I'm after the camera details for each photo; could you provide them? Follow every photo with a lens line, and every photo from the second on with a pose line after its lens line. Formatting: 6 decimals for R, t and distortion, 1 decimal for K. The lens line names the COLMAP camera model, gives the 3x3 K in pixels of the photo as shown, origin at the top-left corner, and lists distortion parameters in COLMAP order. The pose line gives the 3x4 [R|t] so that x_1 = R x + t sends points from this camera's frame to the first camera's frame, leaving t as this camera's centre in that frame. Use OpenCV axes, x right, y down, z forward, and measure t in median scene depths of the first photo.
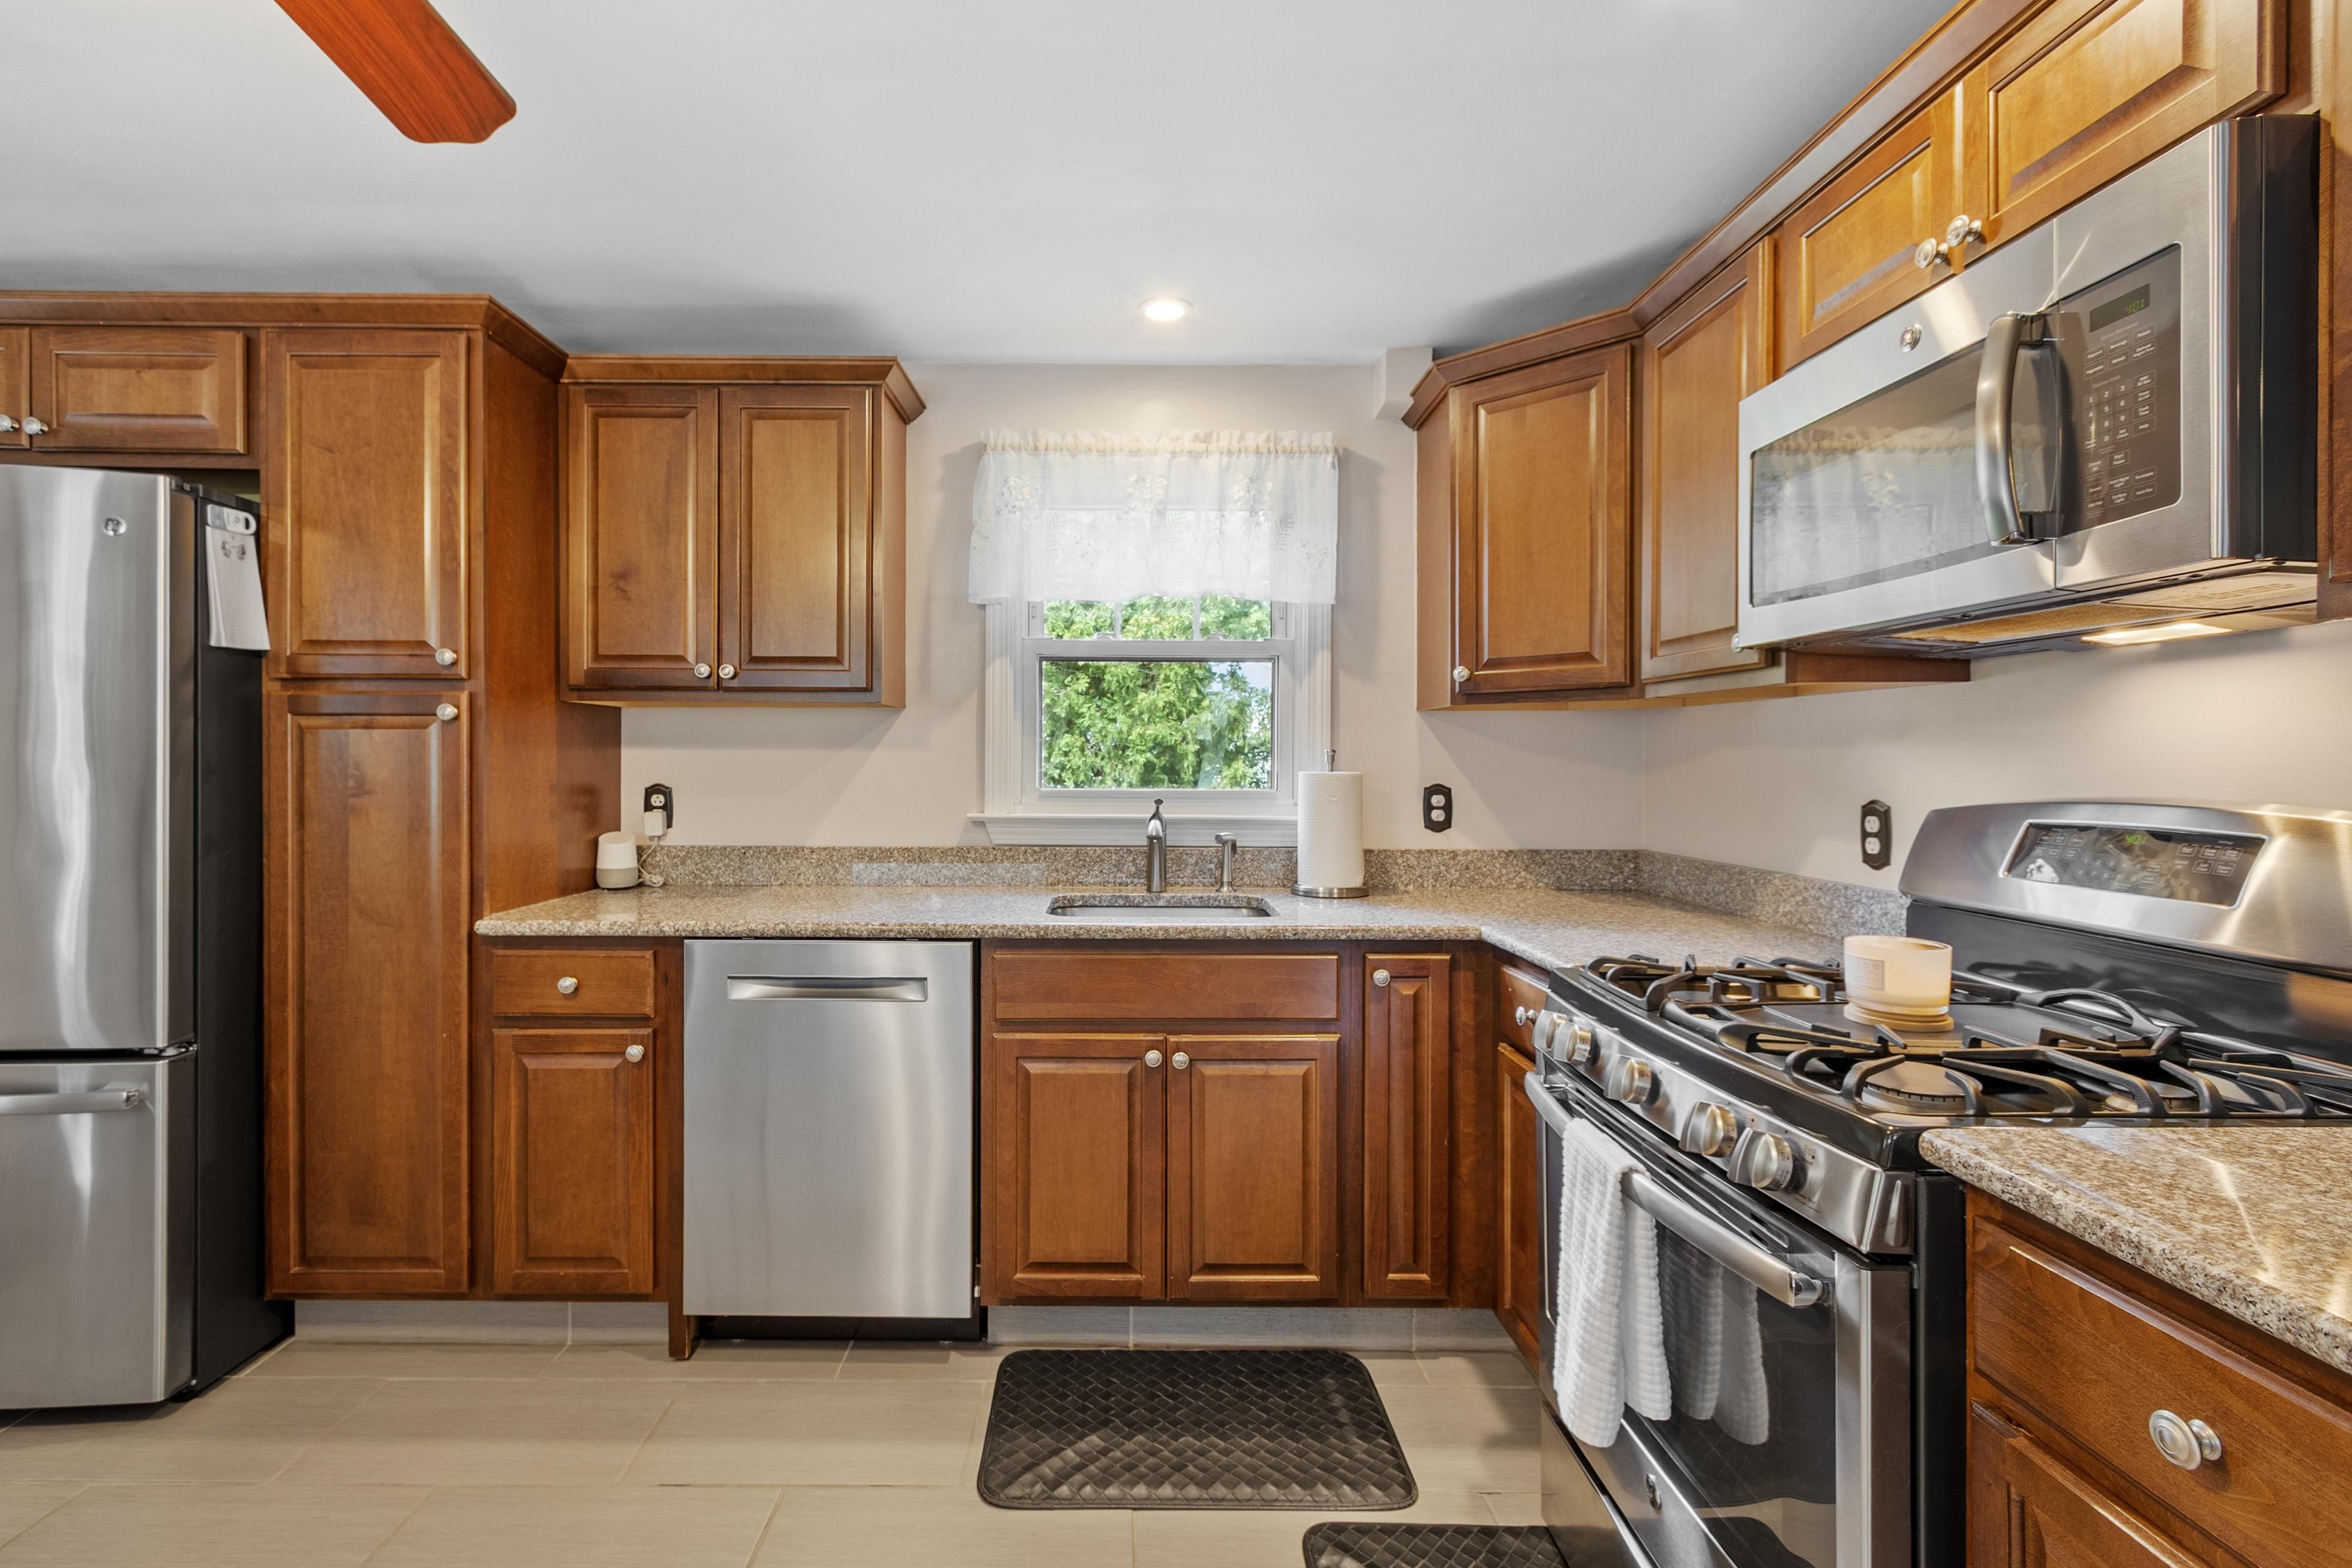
lens RADIAL K [[1109.5, 0, 1174.0], [0, 1109.5, 768.8], [0, 0, 1]] dist [-0.002220, 0.000935]
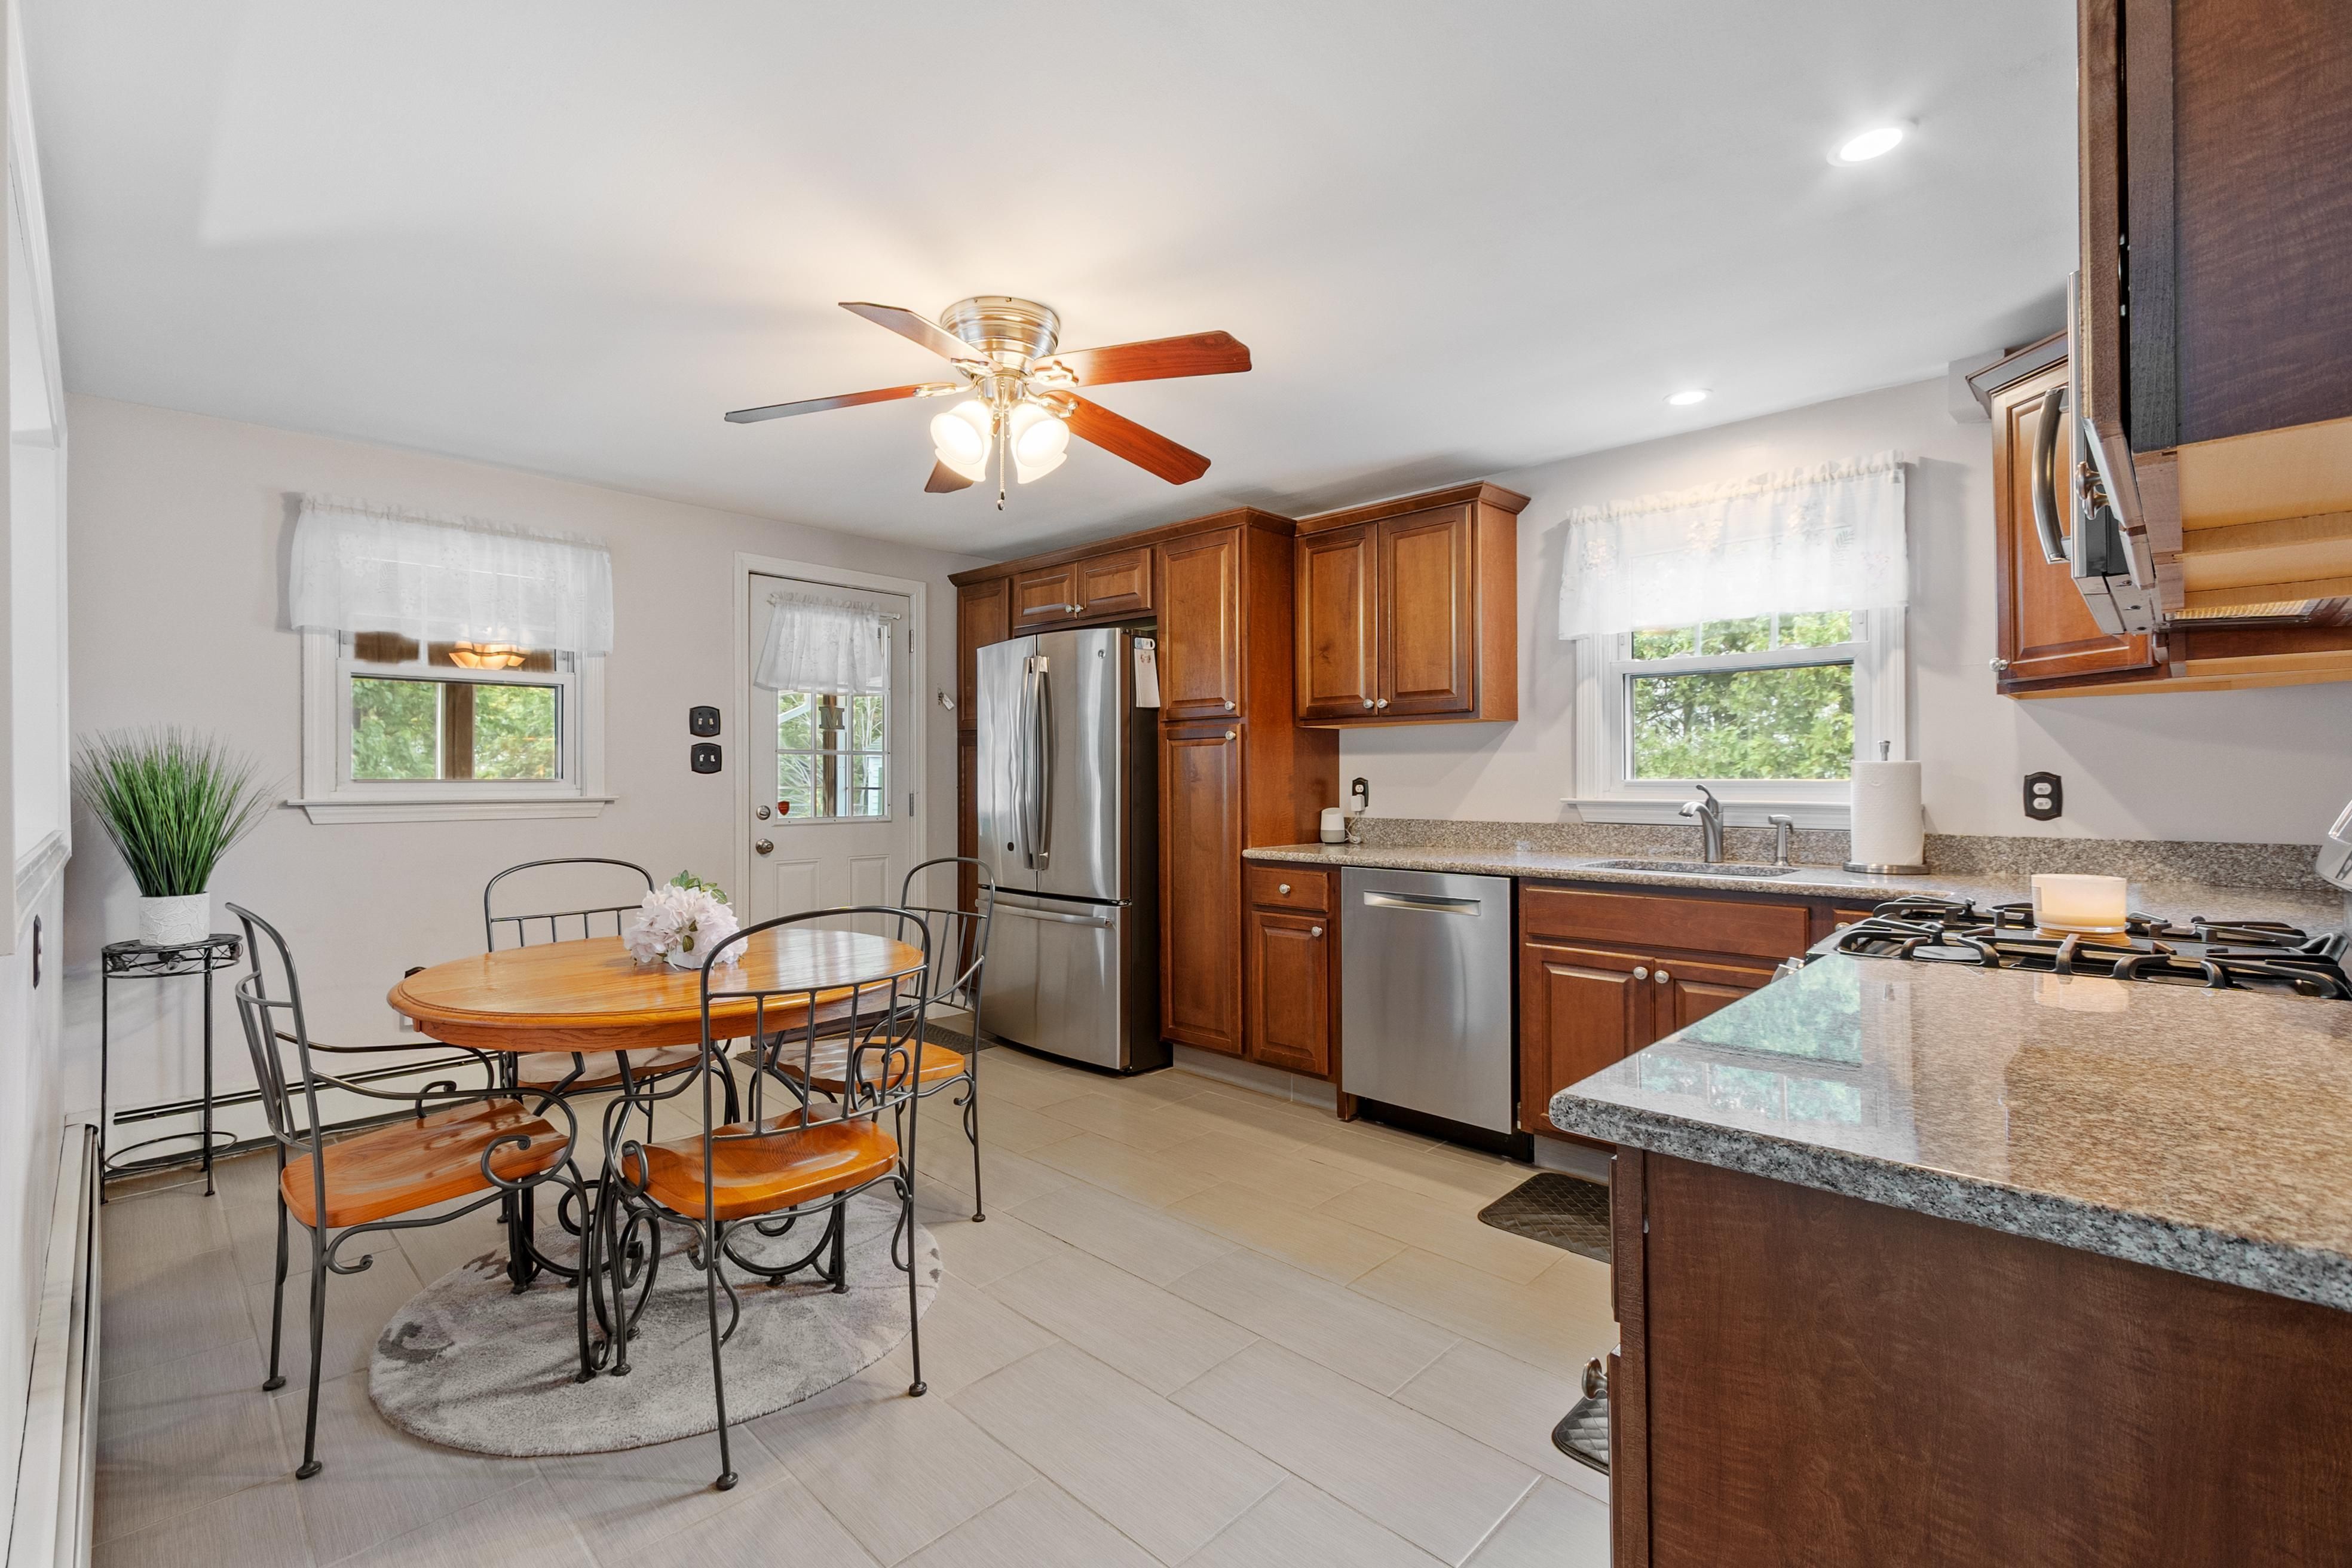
lens RADIAL K [[1034.3, 0, 1067.2], [0, 1034.3, 777.6], [0, 0, 1]] dist [-0.002228, -0.000538]
pose [[0.669823, -0.006554, -0.742492, 0.365300], [0.001308, 0.999970, -0.007646, 0.026395], [0.742520, 0.004151, 0.669811, -0.294036]]
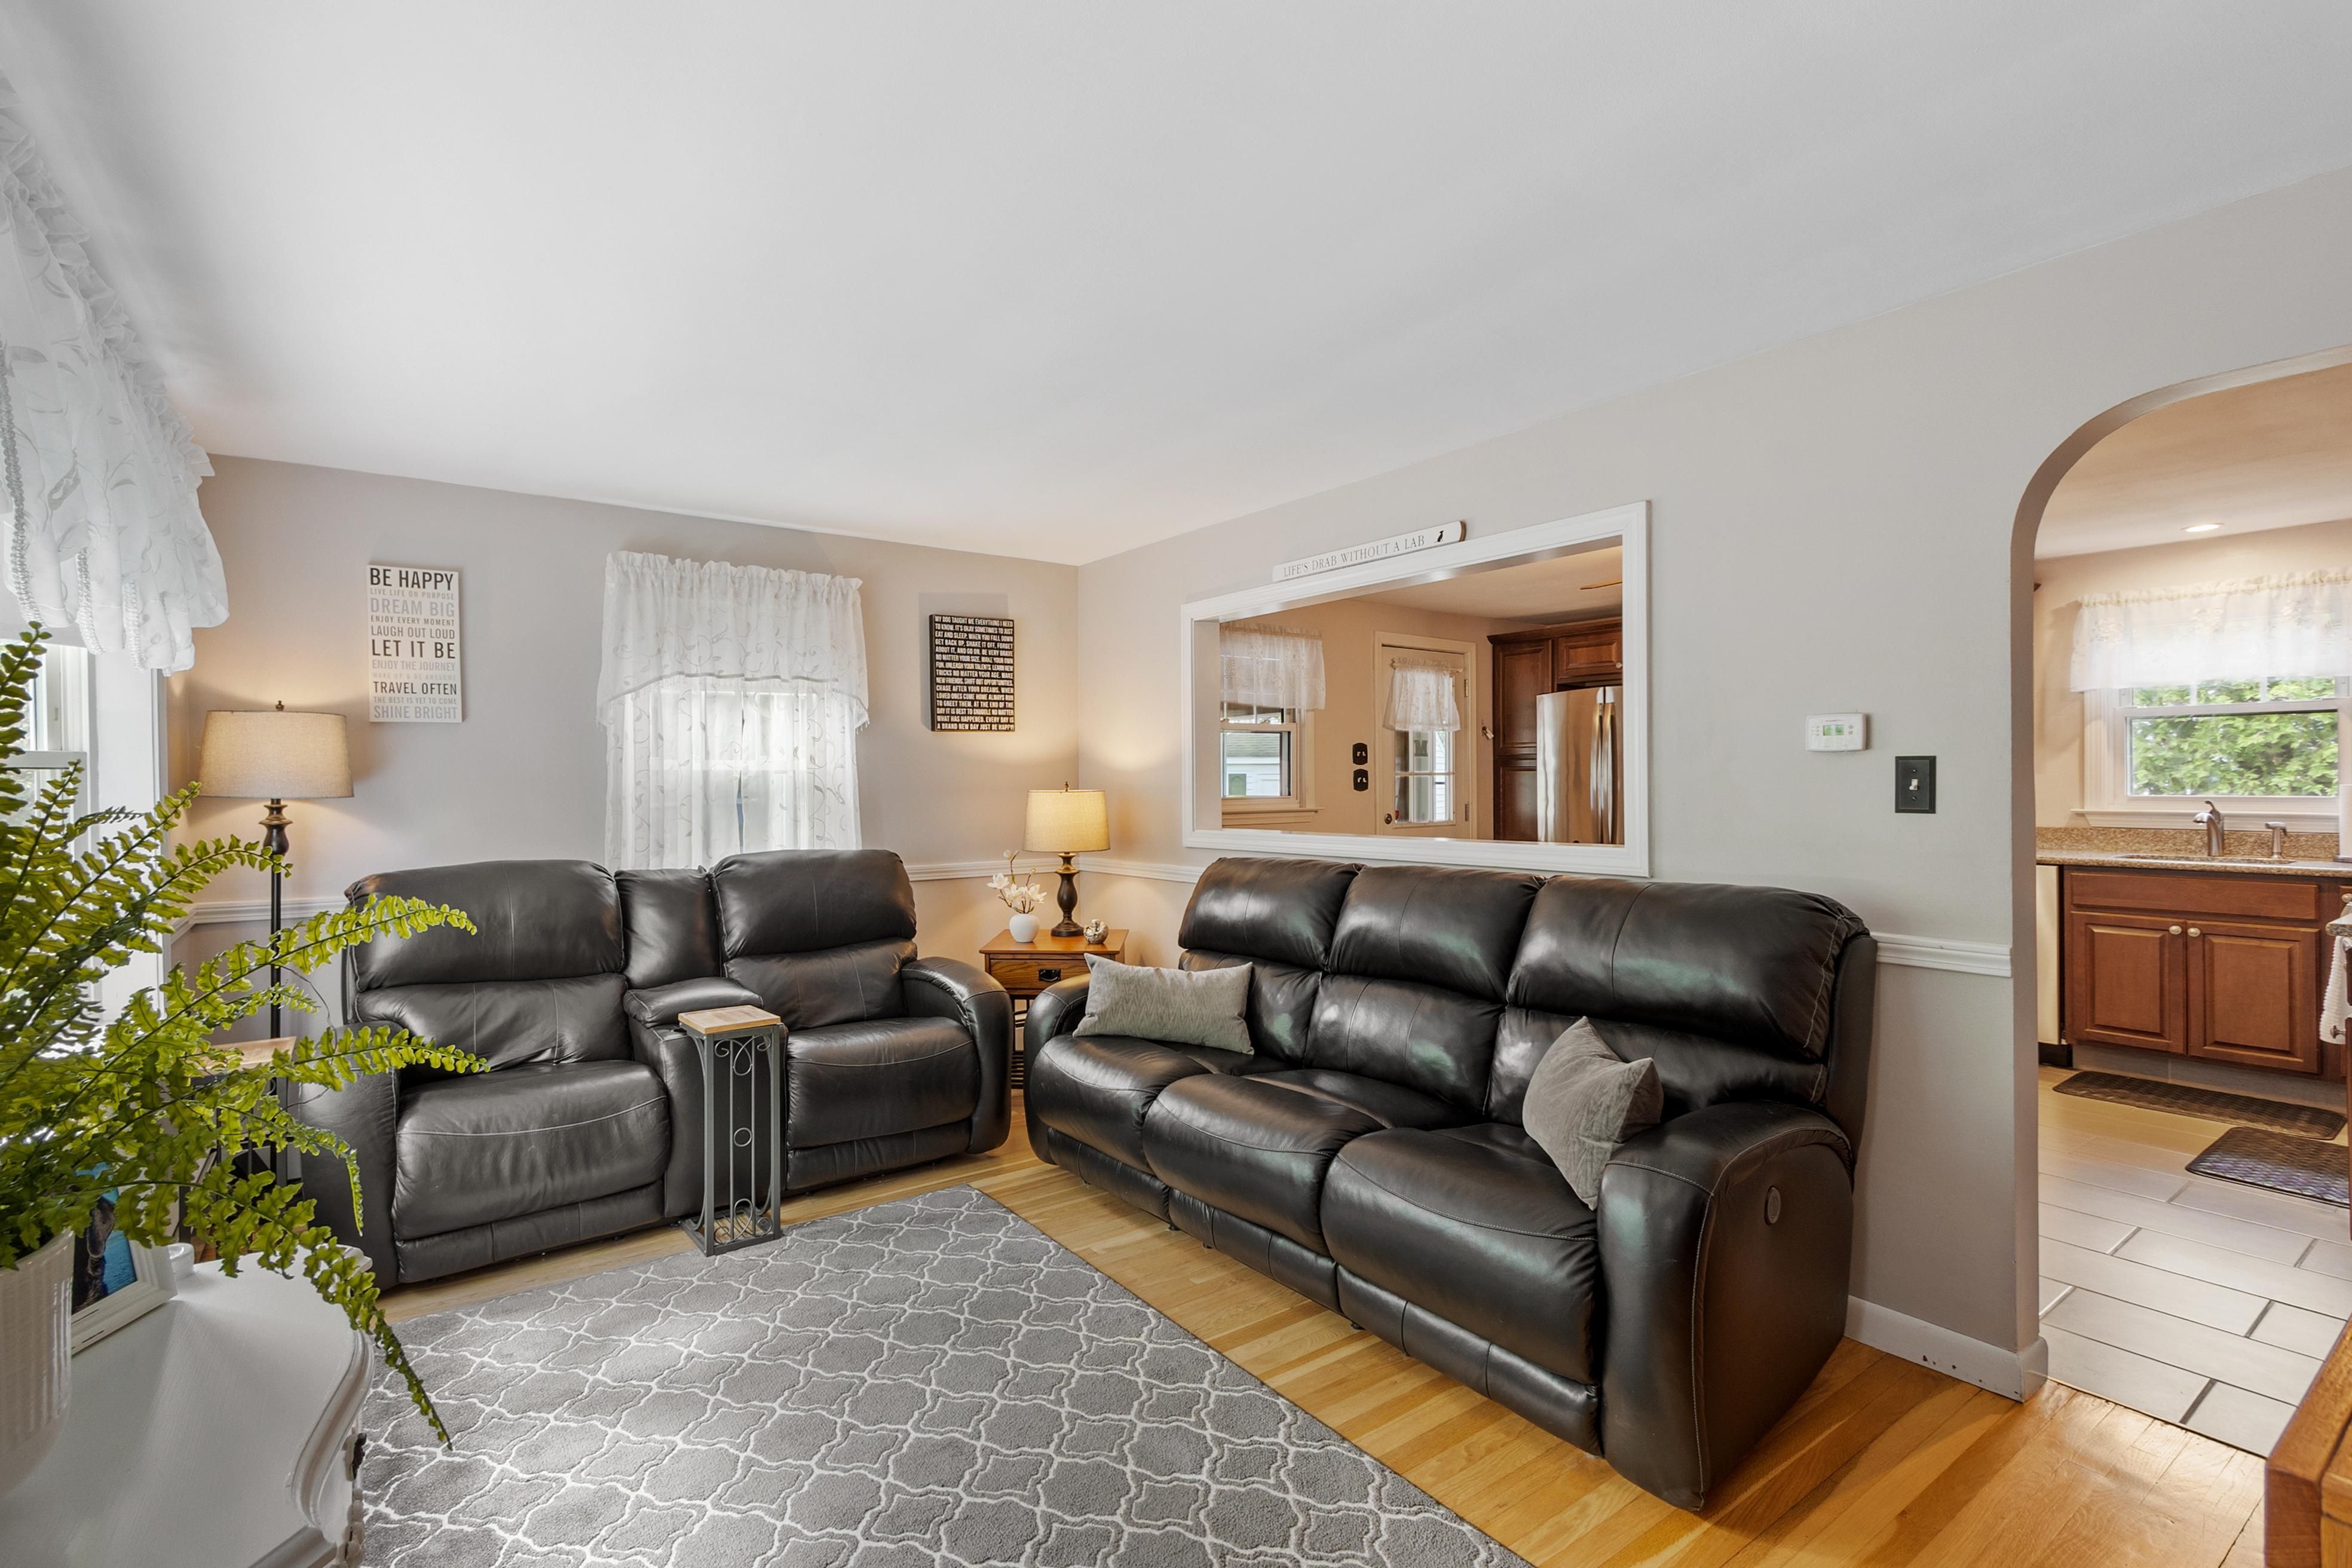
lens RADIAL K [[1034.3, 0, 1129.4], [0, 1034.3, 784.6], [0, 0, 1]] dist [-0.002228, -0.000538]
pose [[0.542193, -0.005719, -0.840235, 0.421337], [0.005485, 0.999980, -0.003267, -0.002225], [0.840236, -0.002838, 0.542213, -1.279019]]
